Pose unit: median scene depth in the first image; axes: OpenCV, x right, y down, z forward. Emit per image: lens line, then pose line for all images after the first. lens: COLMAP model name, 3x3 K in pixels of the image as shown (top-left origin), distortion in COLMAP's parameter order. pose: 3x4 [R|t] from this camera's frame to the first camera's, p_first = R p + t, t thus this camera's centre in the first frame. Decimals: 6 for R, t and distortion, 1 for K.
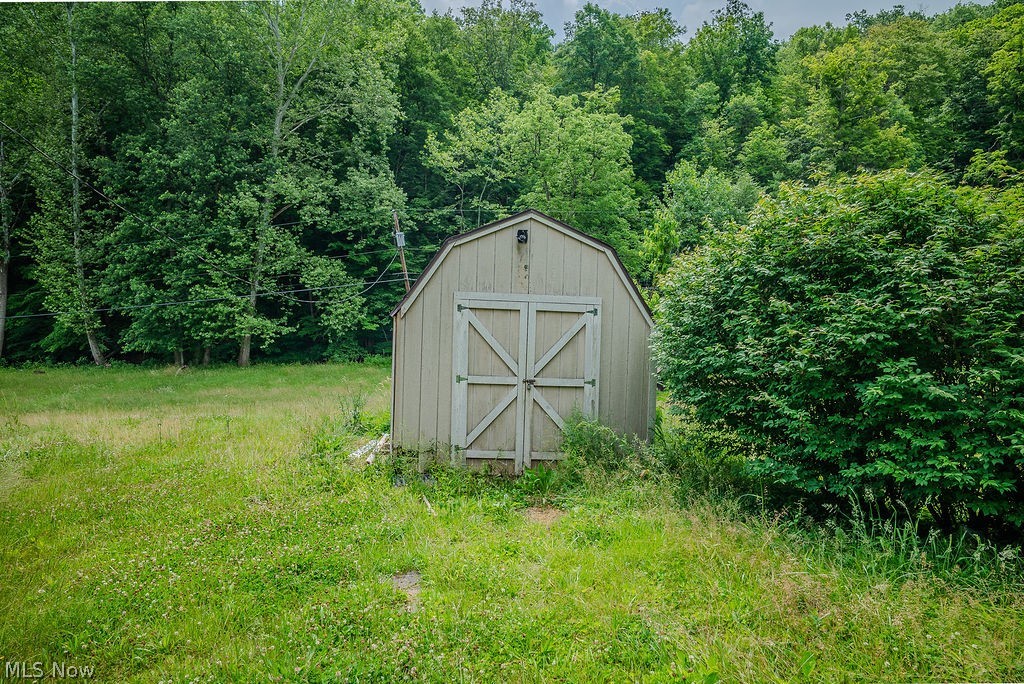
lens RADIAL K [[615.5, 0, 509.7], [0, 615.5, 342.6], [0, 0, 1]] dist [-0.067533, 0.055501]
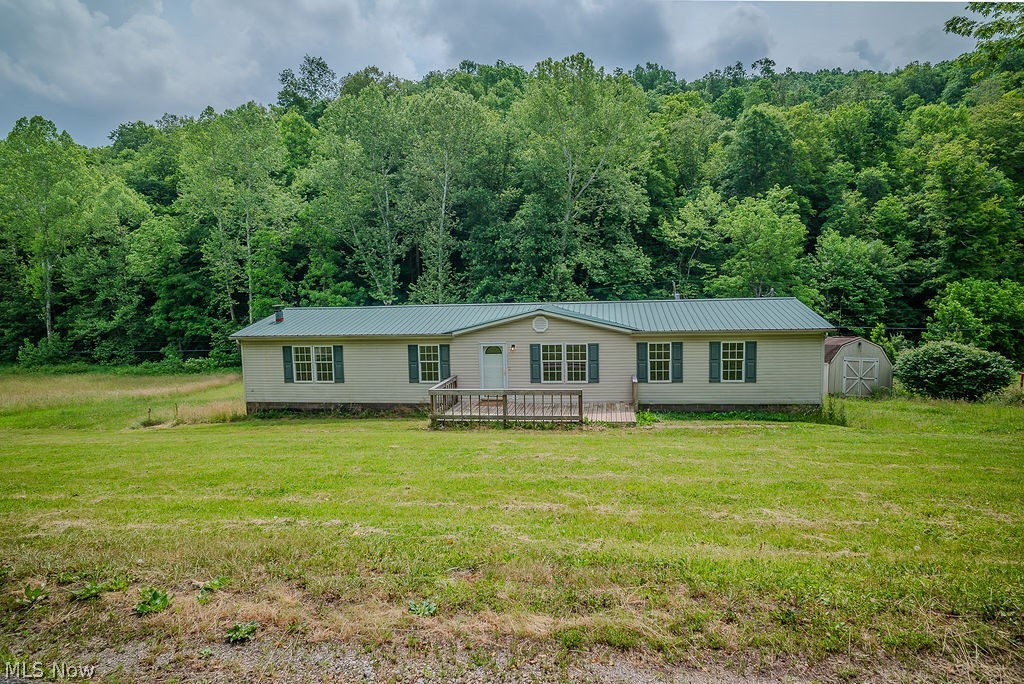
lens RADIAL K [[627.2, 0, 509.6], [0, 627.2, 346.3], [0, 0, 1]] dist [-0.069157, 0.056788]
pose [[0.991952, 0.006624, -0.126438, -0.312683], [-0.006010, 0.999968, 0.005234, -0.027784], [0.126469, -0.004432, 0.991961, -0.598639]]
